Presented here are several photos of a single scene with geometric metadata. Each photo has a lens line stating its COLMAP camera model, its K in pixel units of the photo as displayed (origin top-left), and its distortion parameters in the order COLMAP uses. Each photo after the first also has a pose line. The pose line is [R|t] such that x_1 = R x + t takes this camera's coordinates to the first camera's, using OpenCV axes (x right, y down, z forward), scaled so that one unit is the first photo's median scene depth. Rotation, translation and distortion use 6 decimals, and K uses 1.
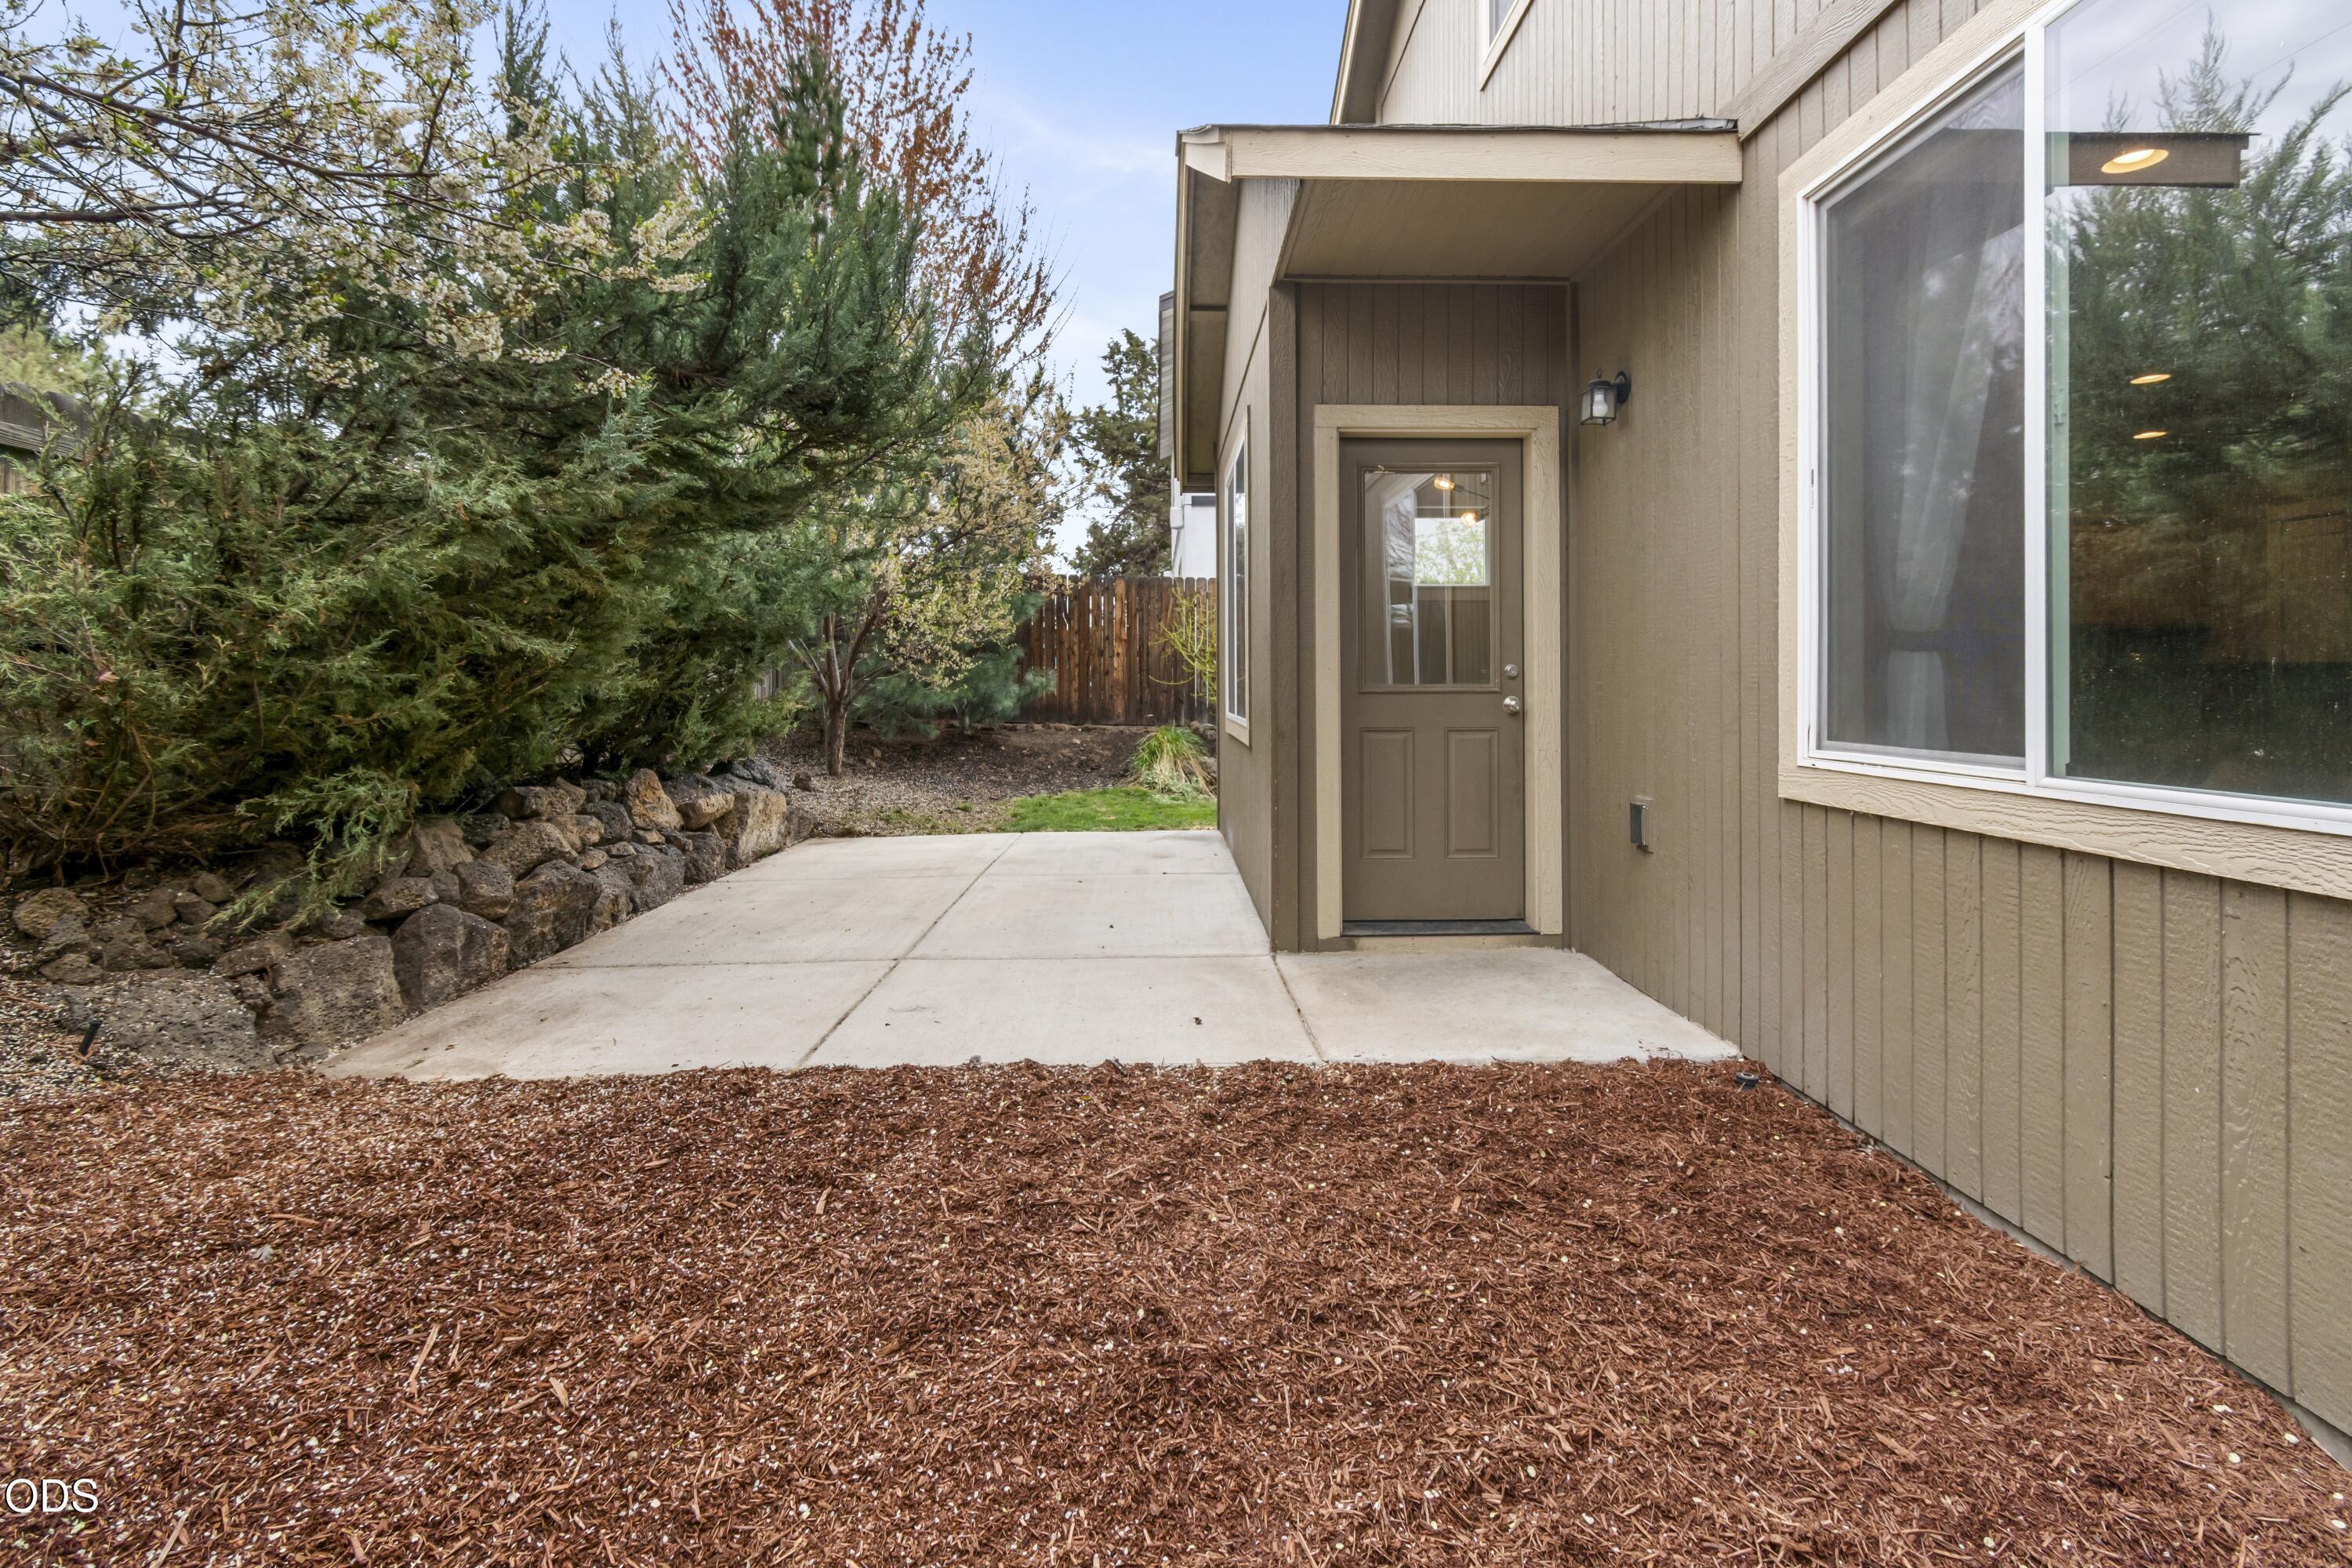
lens RADIAL K [[1059.4, 0, 1183.1], [0, 1059.4, 683.4], [0, 0, 1]] dist [0.007380, -0.000940]
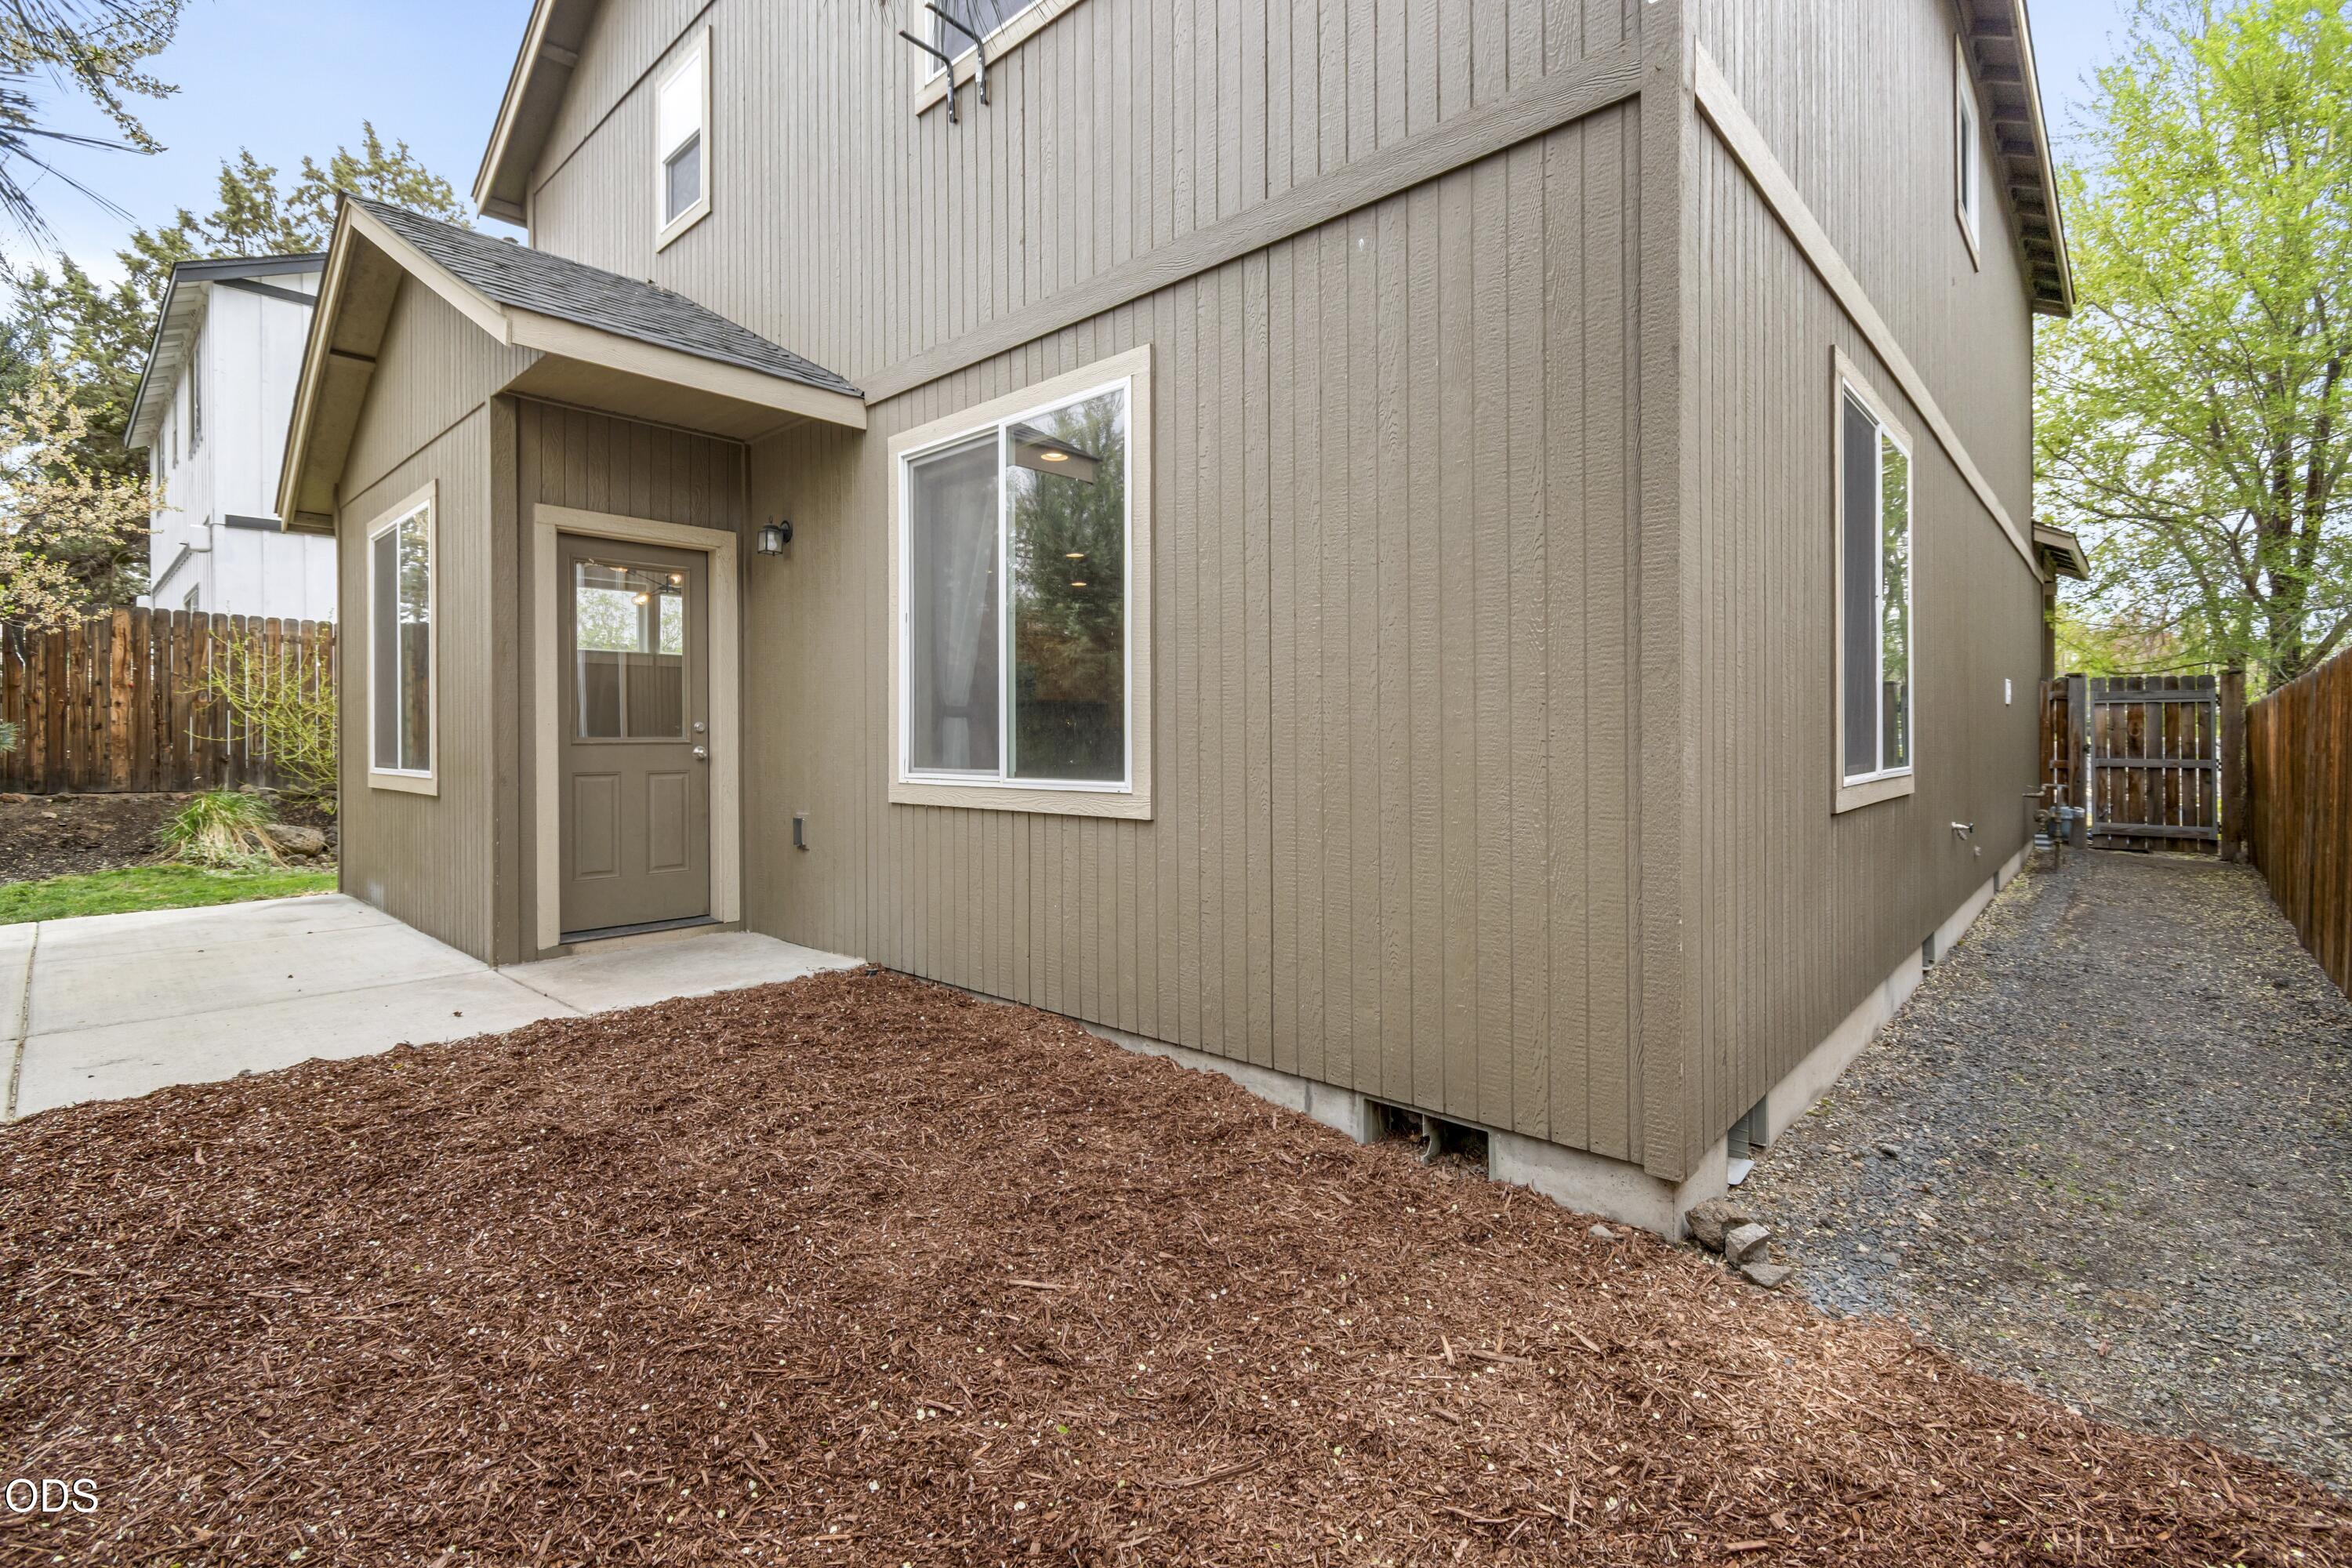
lens RADIAL K [[1049.2, 0, 1181.3], [0, 1049.2, 732.8], [0, 0, 1]] dist [0.000135, -0.000304]
pose [[0.688331, 0.002424, 0.725393, -0.321774], [0.003260, 0.999974, -0.006435, 0.007990], [-0.725390, 0.006794, 0.688305, -0.476121]]
